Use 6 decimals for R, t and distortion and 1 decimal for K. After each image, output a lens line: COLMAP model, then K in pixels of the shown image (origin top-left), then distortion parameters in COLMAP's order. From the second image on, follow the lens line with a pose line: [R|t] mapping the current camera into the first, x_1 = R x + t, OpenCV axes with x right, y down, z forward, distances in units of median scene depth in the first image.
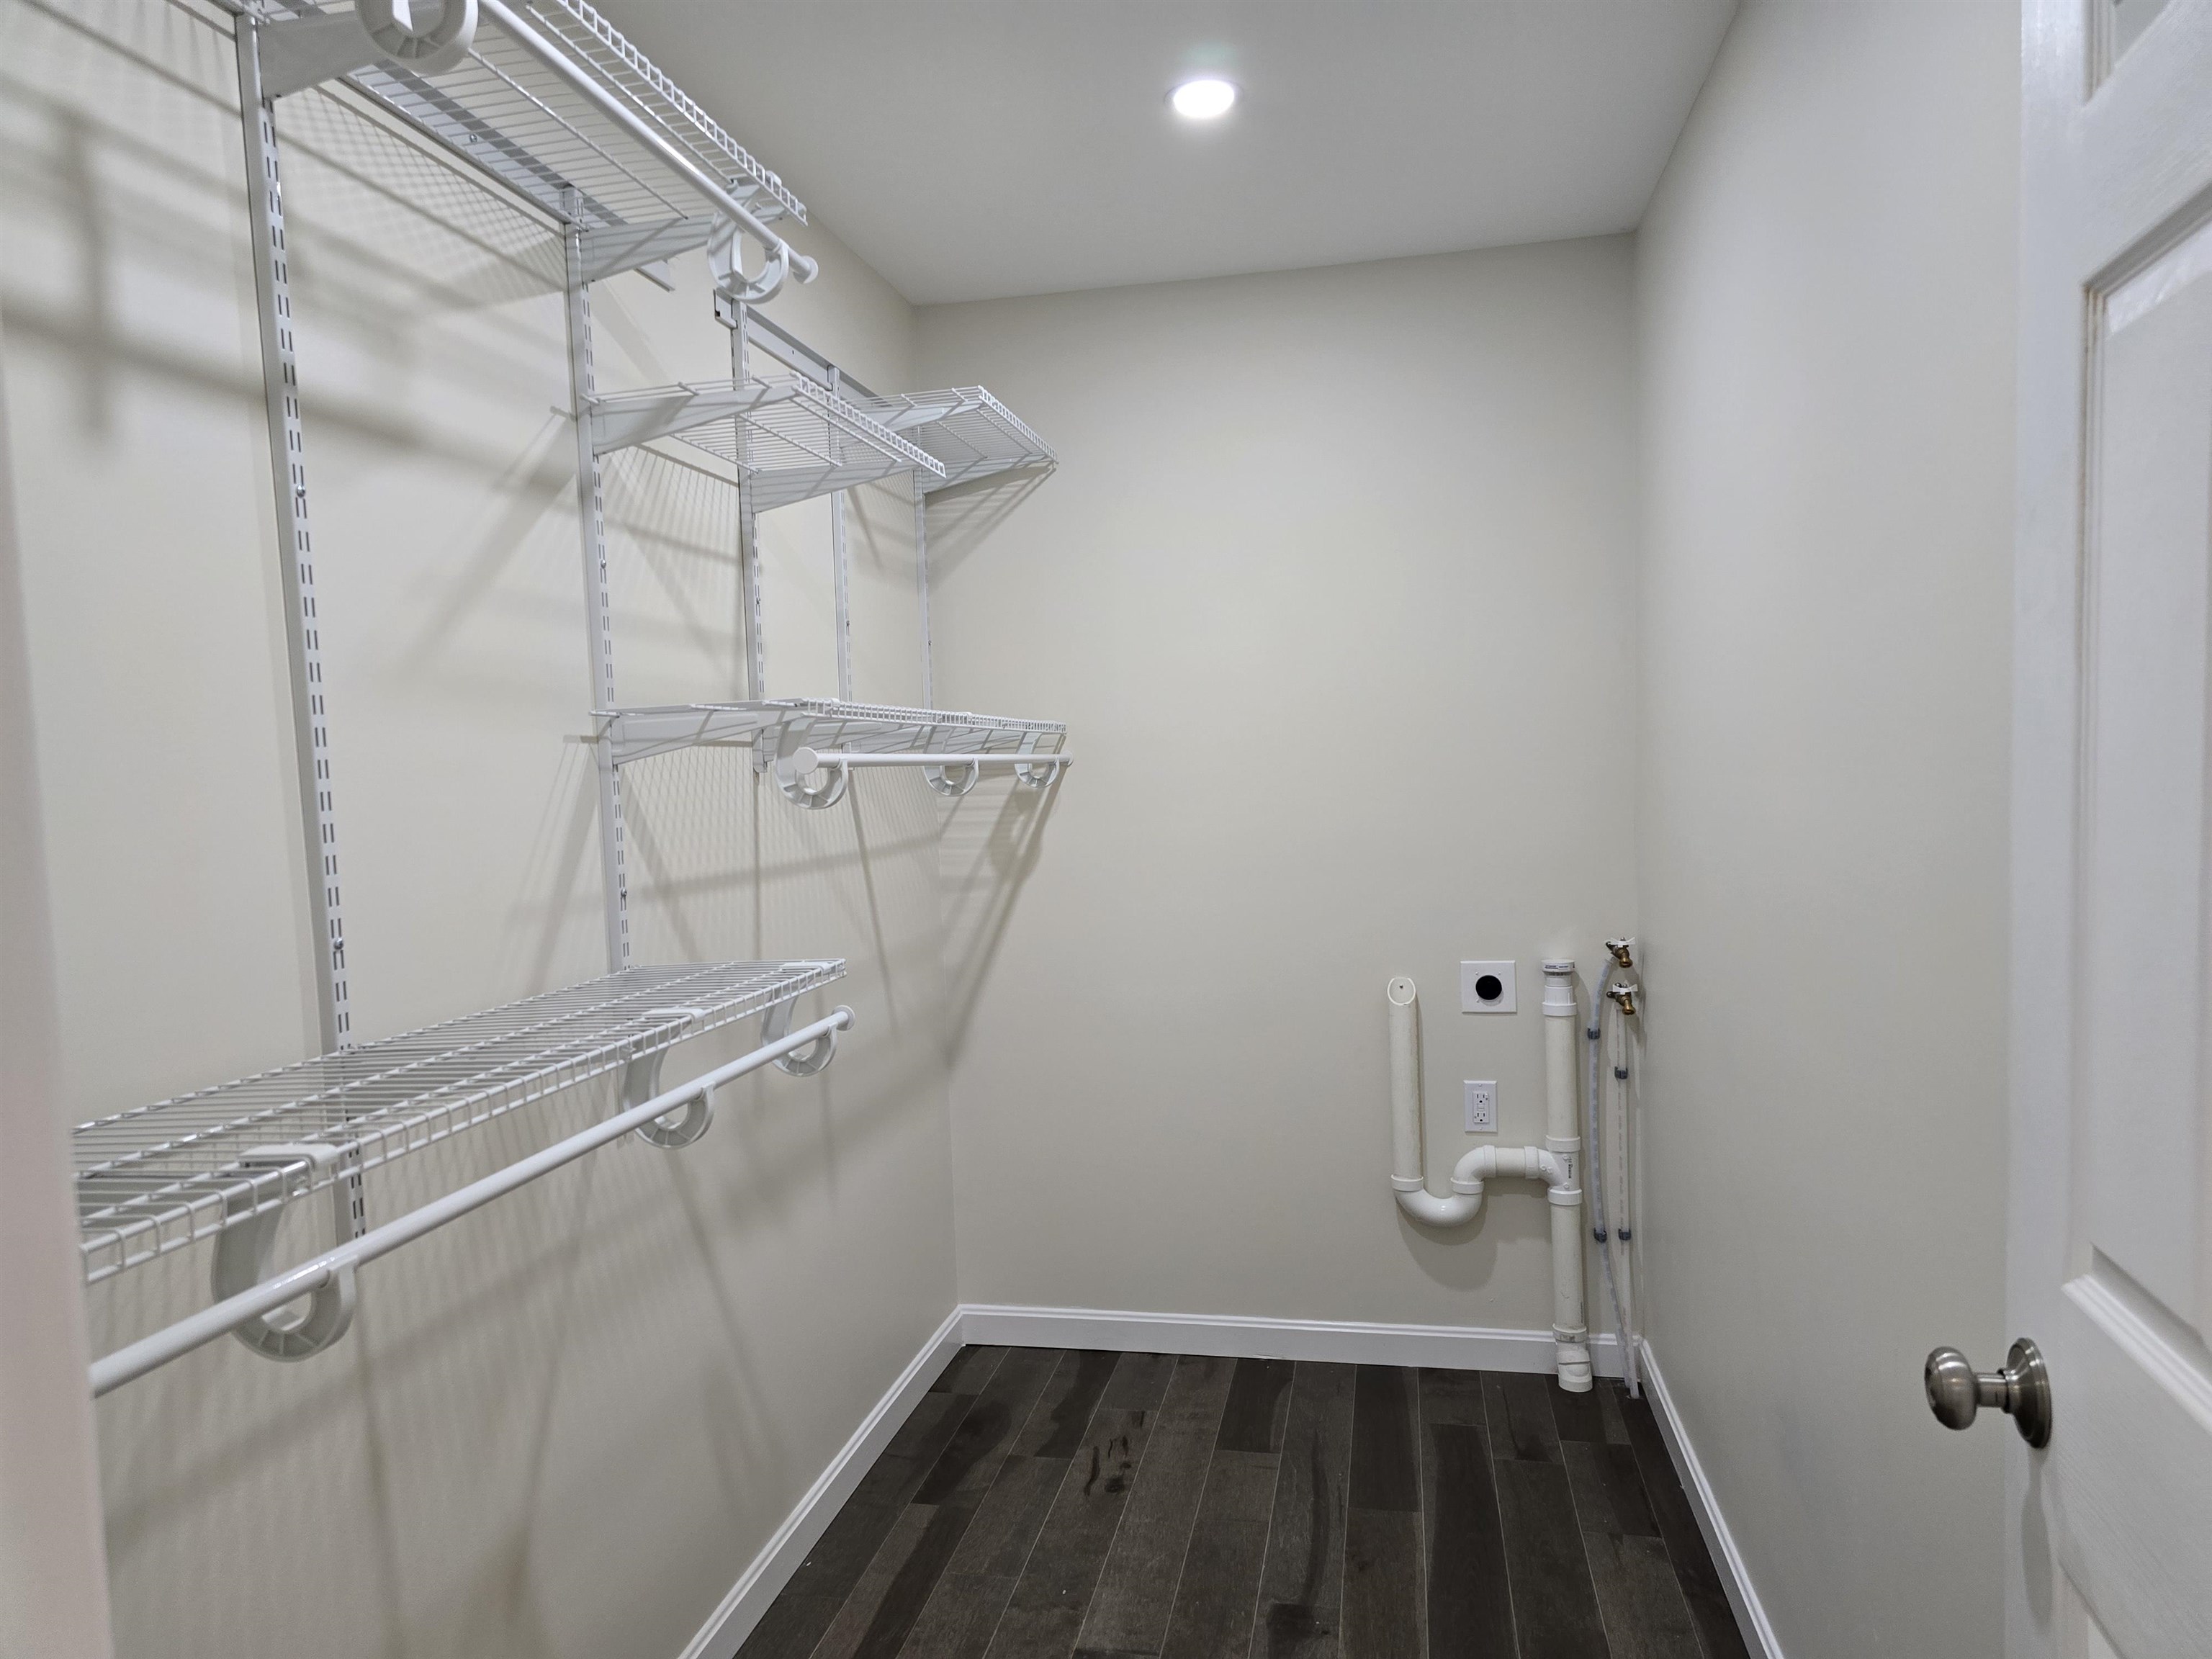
lens RADIAL K [[1480.4, 0, 1130.6], [0, 1480.4, 884.2], [0, 0, 1]] dist [0.063659, -0.050045]
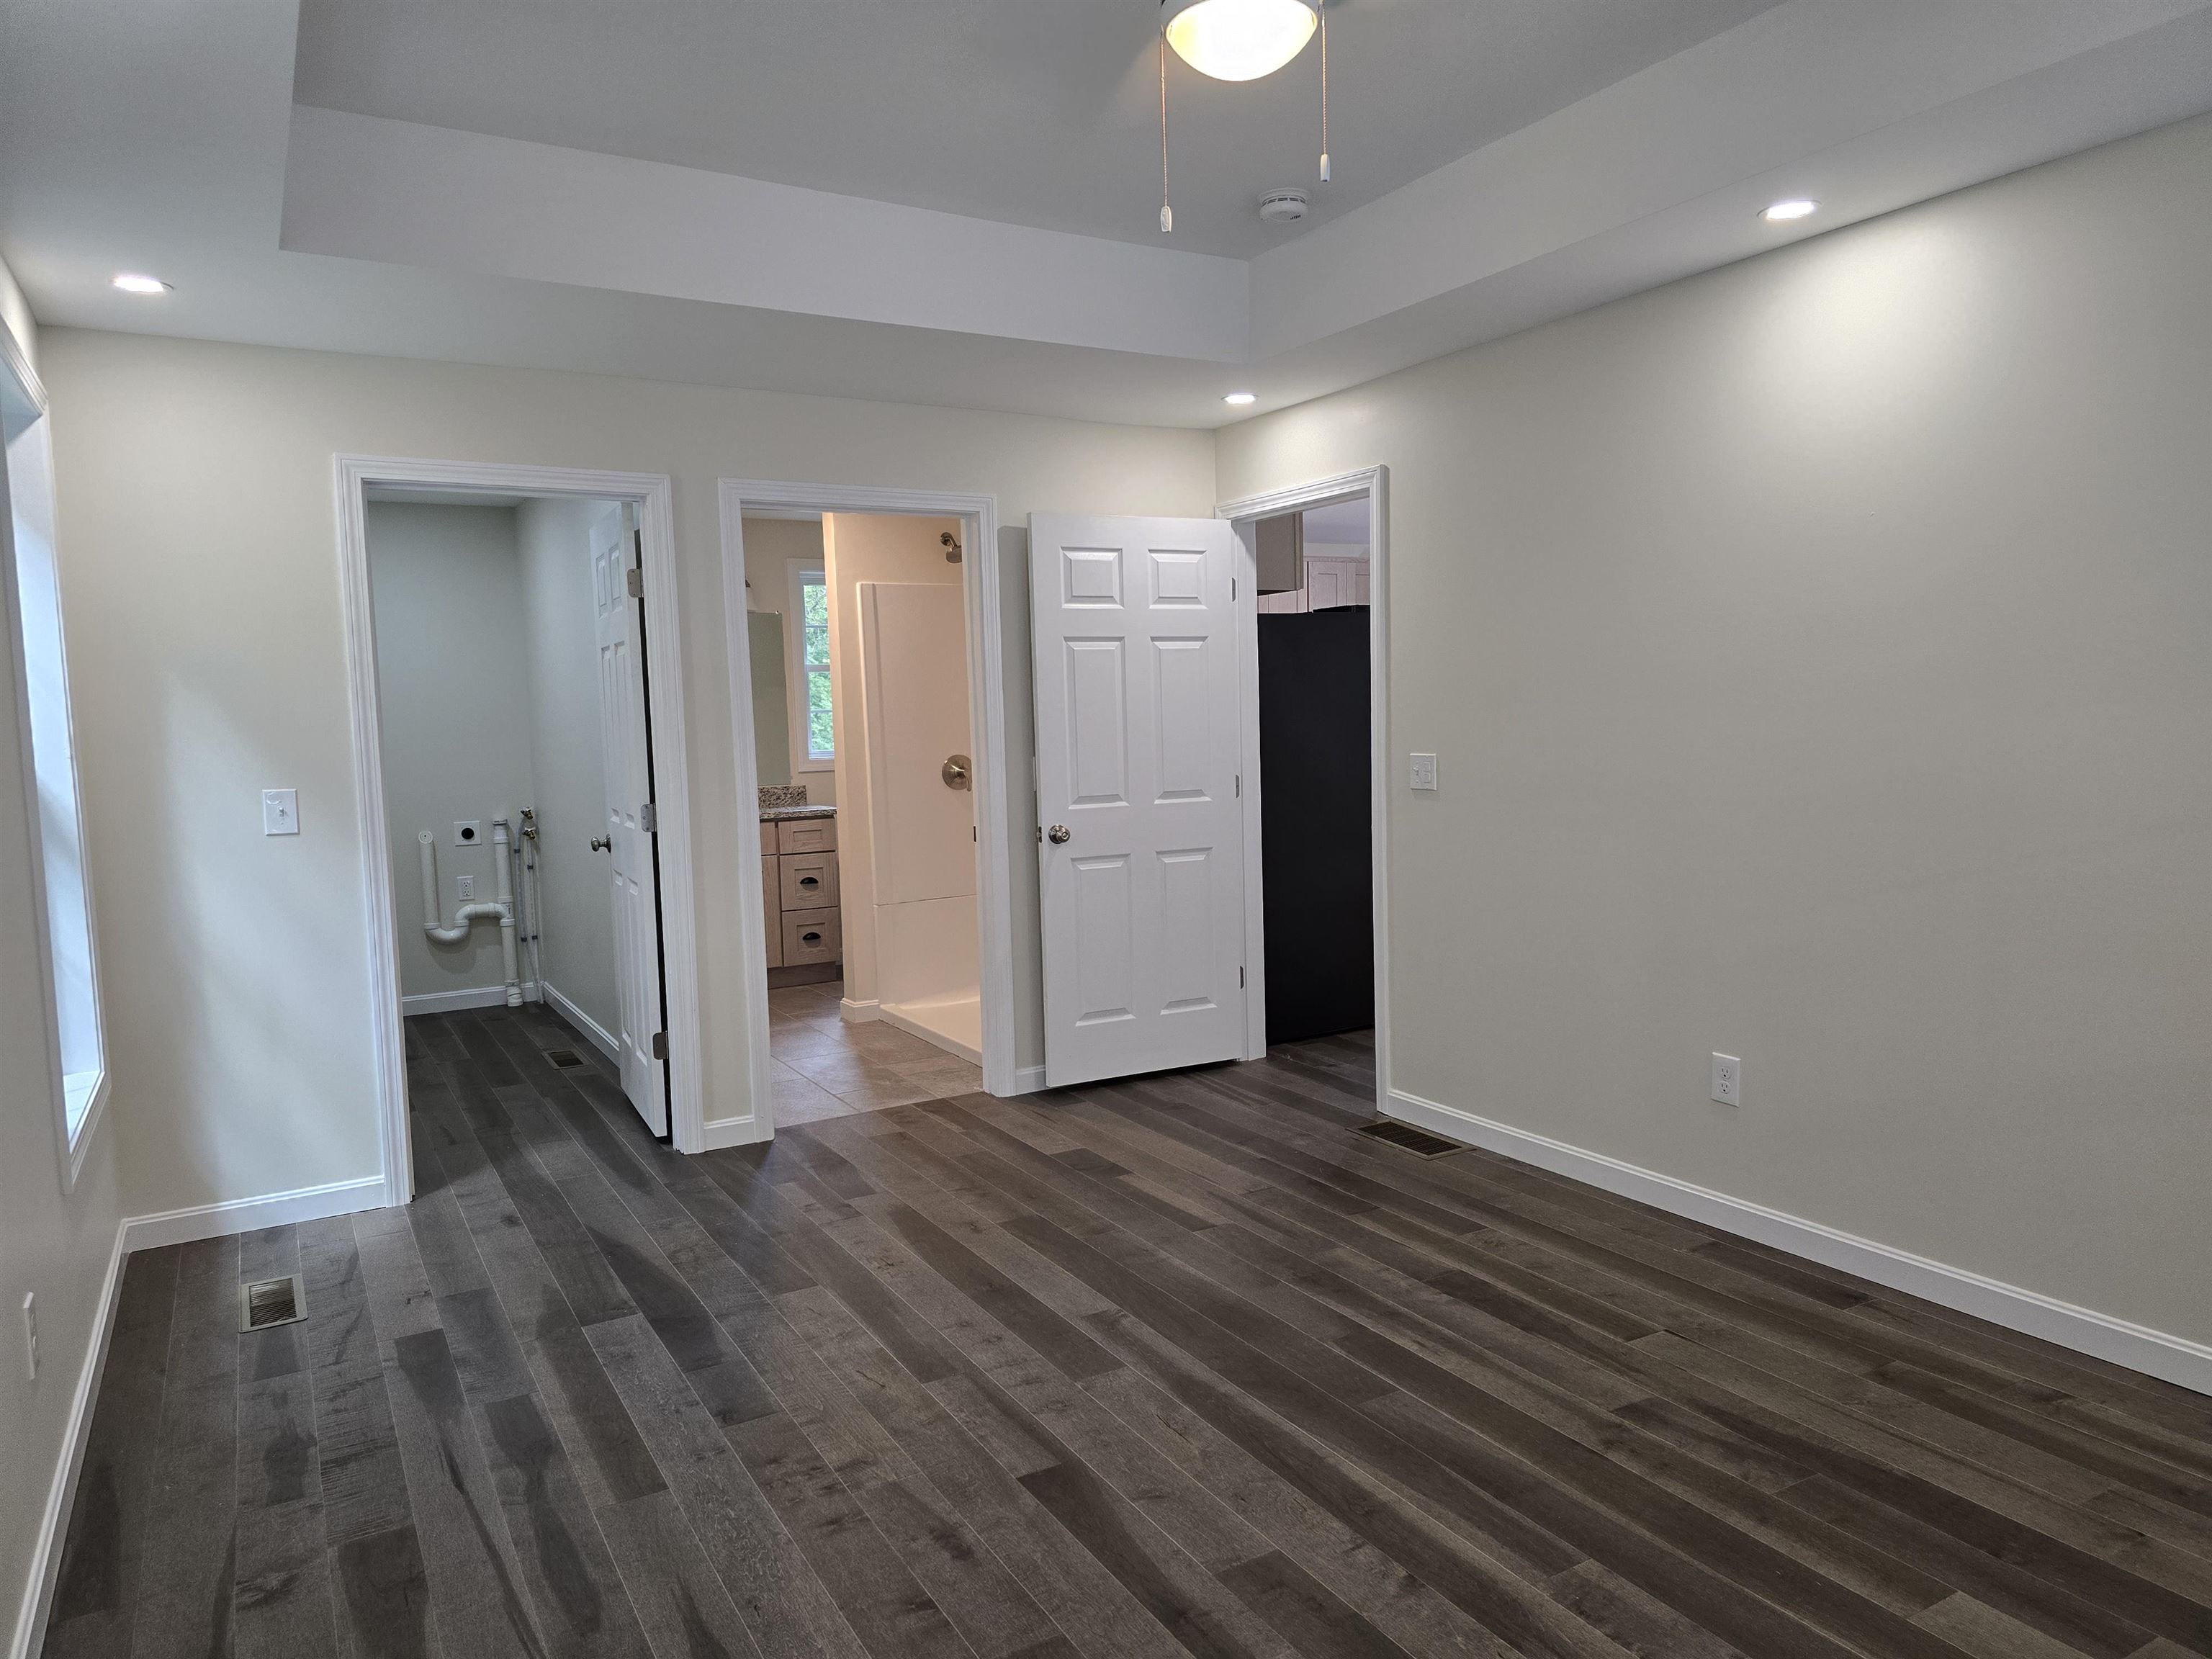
lens RADIAL K [[1480.4, 0, 1119.2], [0, 1480.4, 815.0], [0, 0, 1]] dist [0.063659, -0.050045]
pose [[0.763284, -0.036576, 0.645027, -0.467827], [0.058832, 0.998183, -0.013016, 0.129919], [-0.643379, 0.047883, 0.764049, -1.370900]]
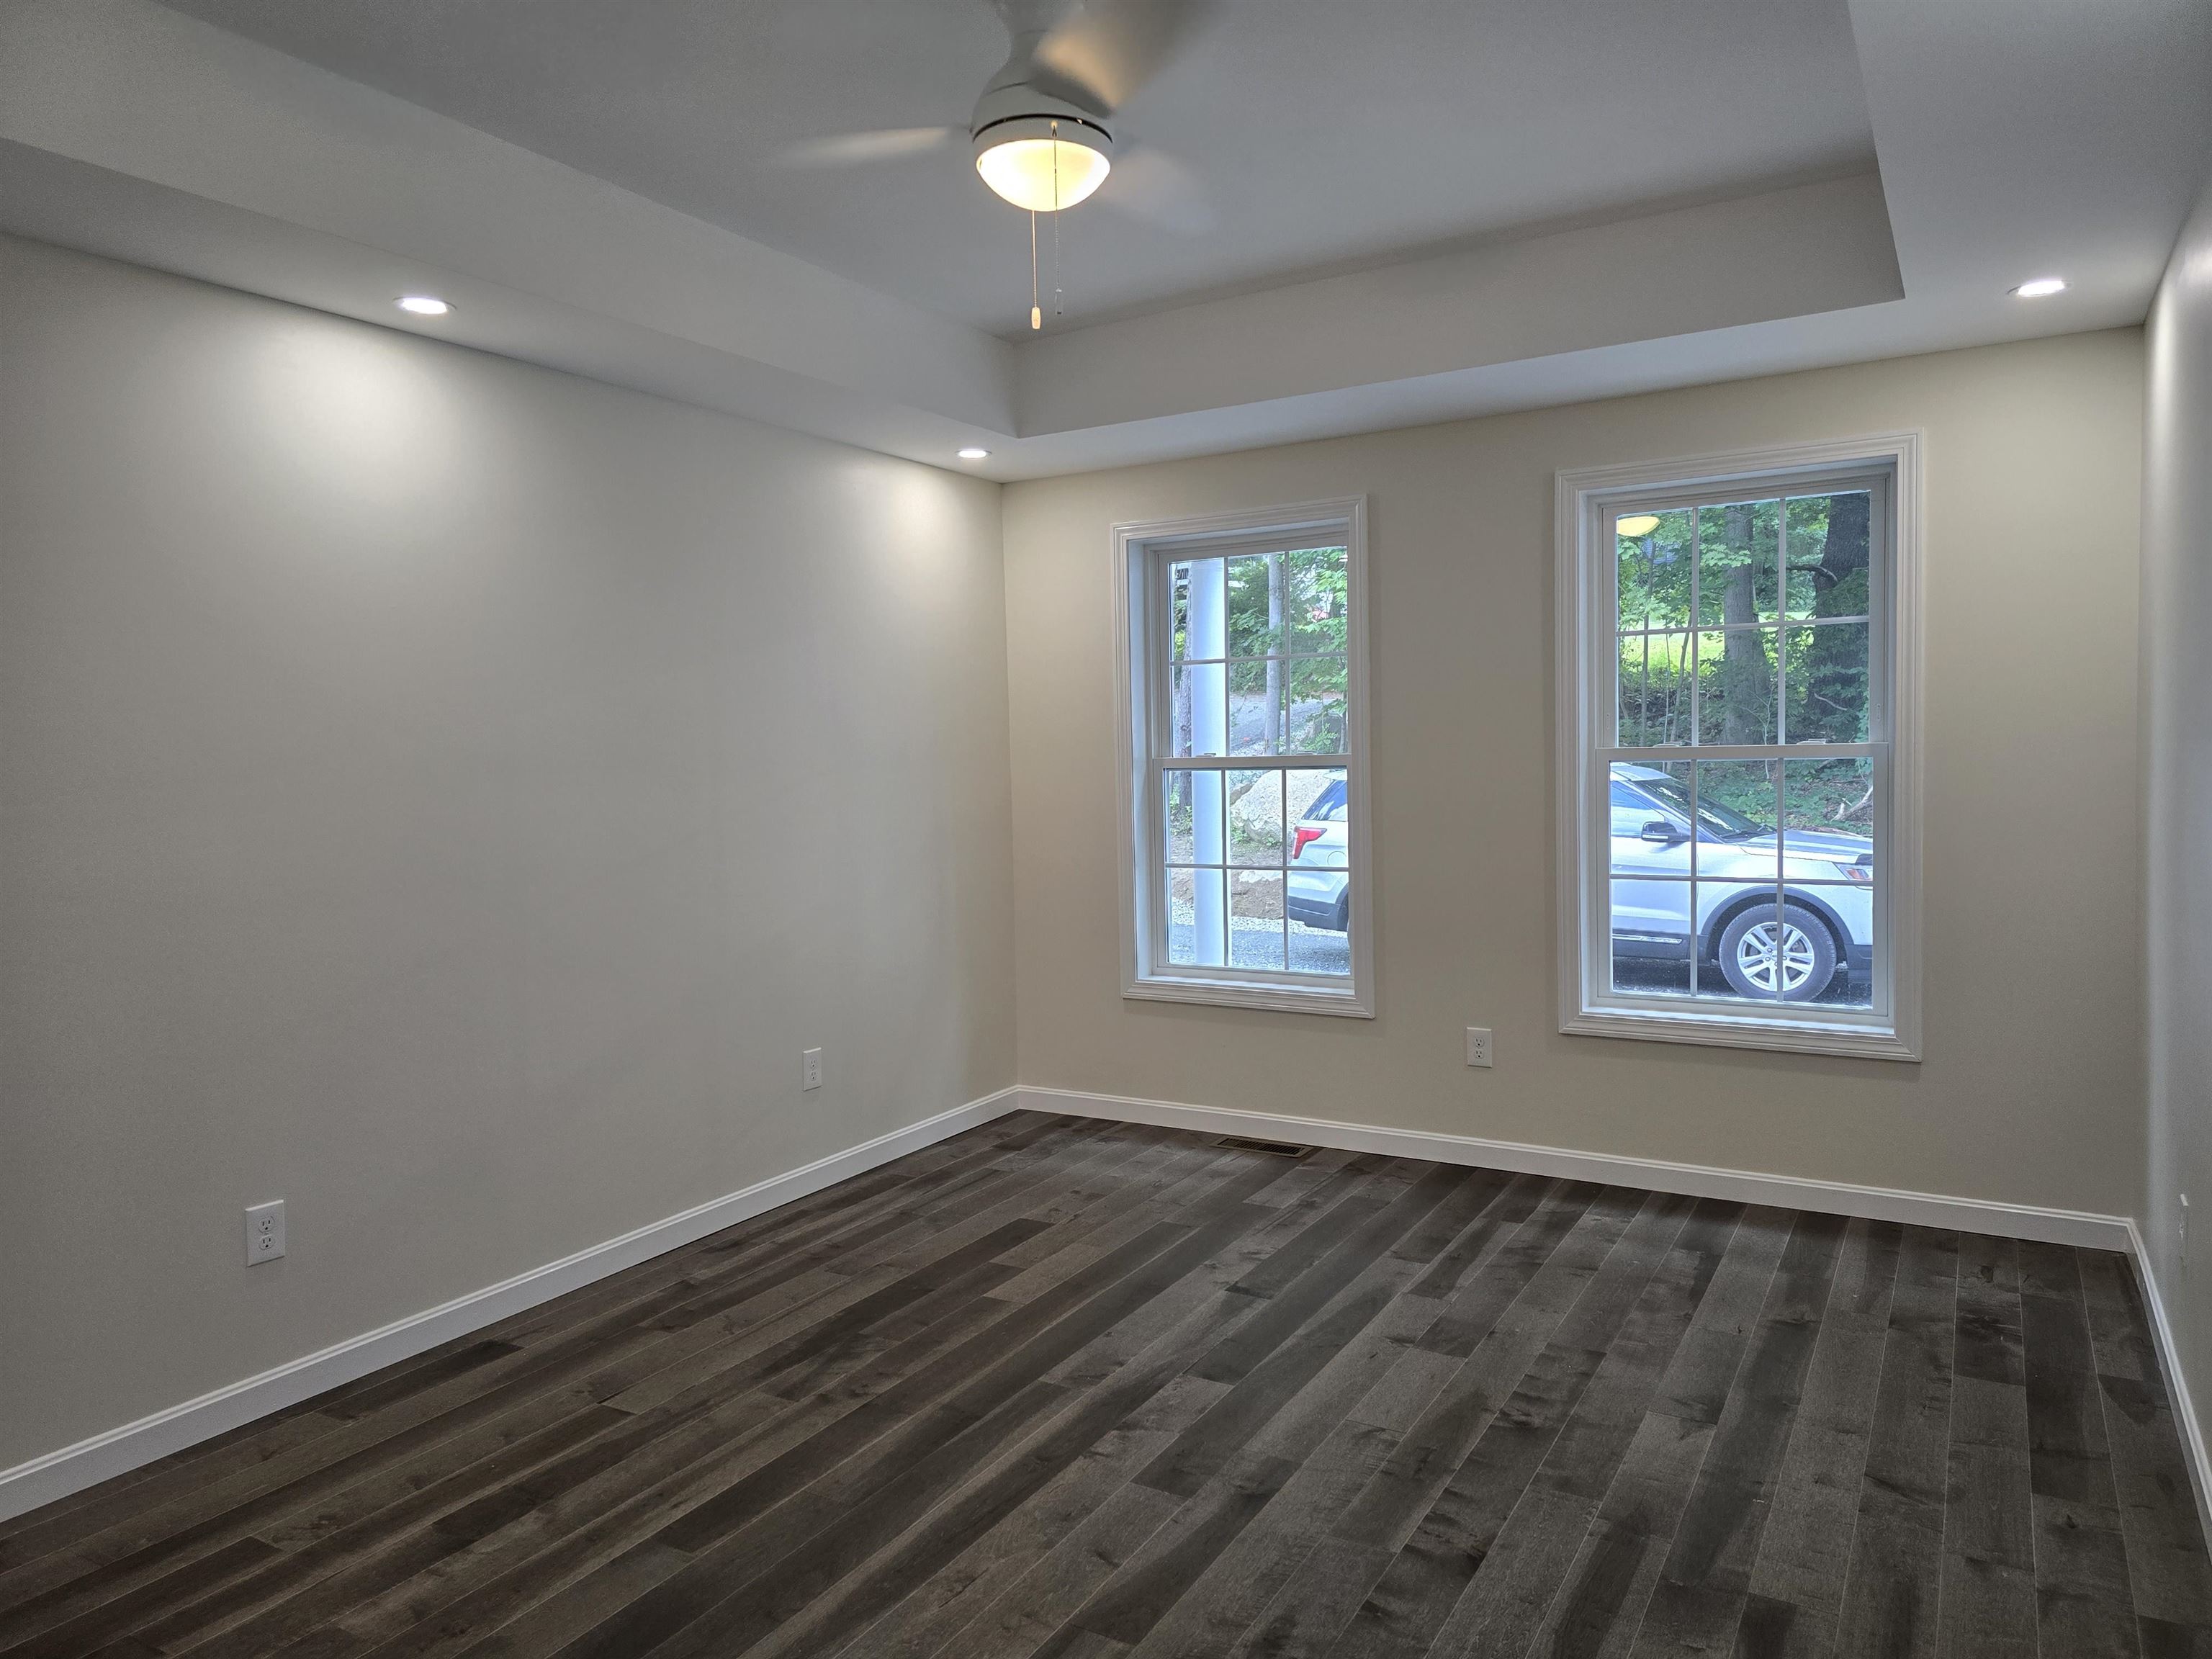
lens RADIAL K [[1480.4, 0, 1106.6], [0, 1480.4, 814.9], [0, 0, 1]] dist [0.063659, -0.050045]
pose [[-0.936199, 0.038048, 0.349405, -0.239061], [0.083481, 0.989746, 0.115901, -0.000201], [-0.341413, 0.137675, -0.929776, -0.034074]]
